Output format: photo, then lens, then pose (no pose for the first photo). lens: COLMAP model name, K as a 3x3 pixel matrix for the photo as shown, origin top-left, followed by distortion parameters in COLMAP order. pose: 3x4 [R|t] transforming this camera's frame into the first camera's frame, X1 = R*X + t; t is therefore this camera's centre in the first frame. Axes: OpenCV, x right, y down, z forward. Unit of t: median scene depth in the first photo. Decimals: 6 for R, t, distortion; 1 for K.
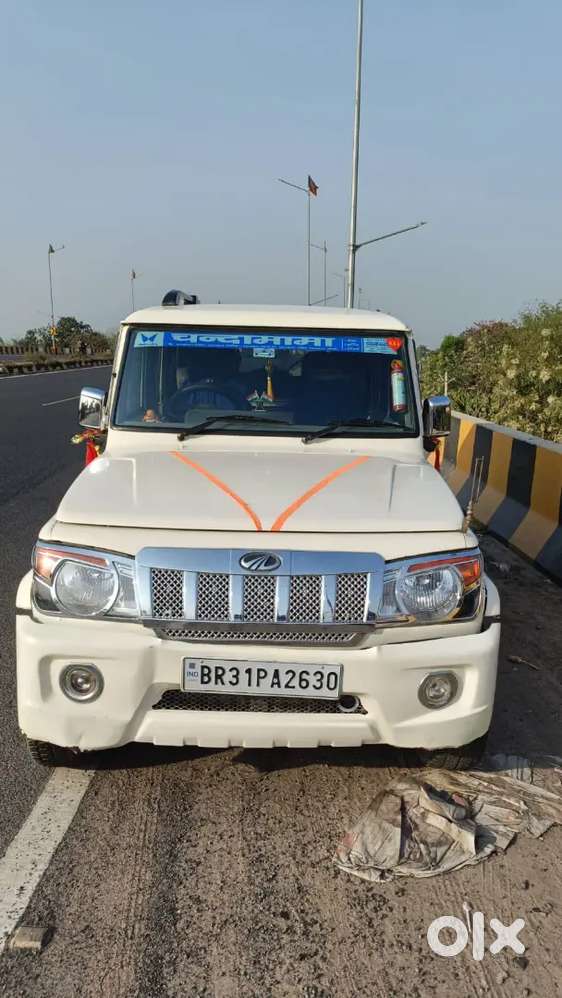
lens RADIAL K [[735.1, 0, 281.0], [0, 735.1, 499.0], [0, 0, 1]] dist [0.021524, -0.006133]
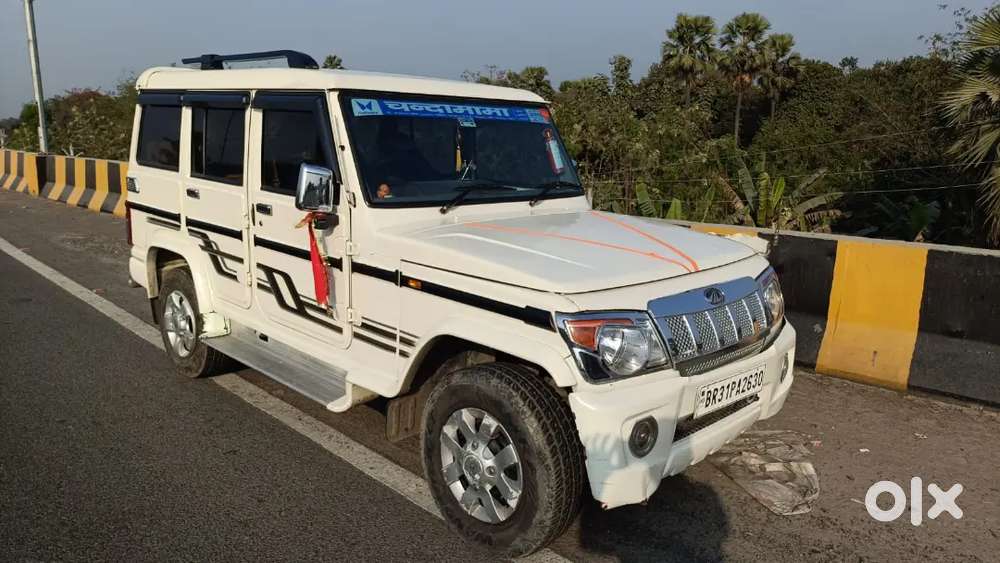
lens RADIAL K [[736.8, 0, 508.0], [0, 736.8, 280.6], [0, 0, 1]] dist [0.021283, -0.000422]
pose [[0.711590, -0.146330, 0.687188, -1.098160], [0.137947, 0.988132, 0.067568, -0.067761], [-0.688920, 0.046715, 0.723331, 0.363481]]
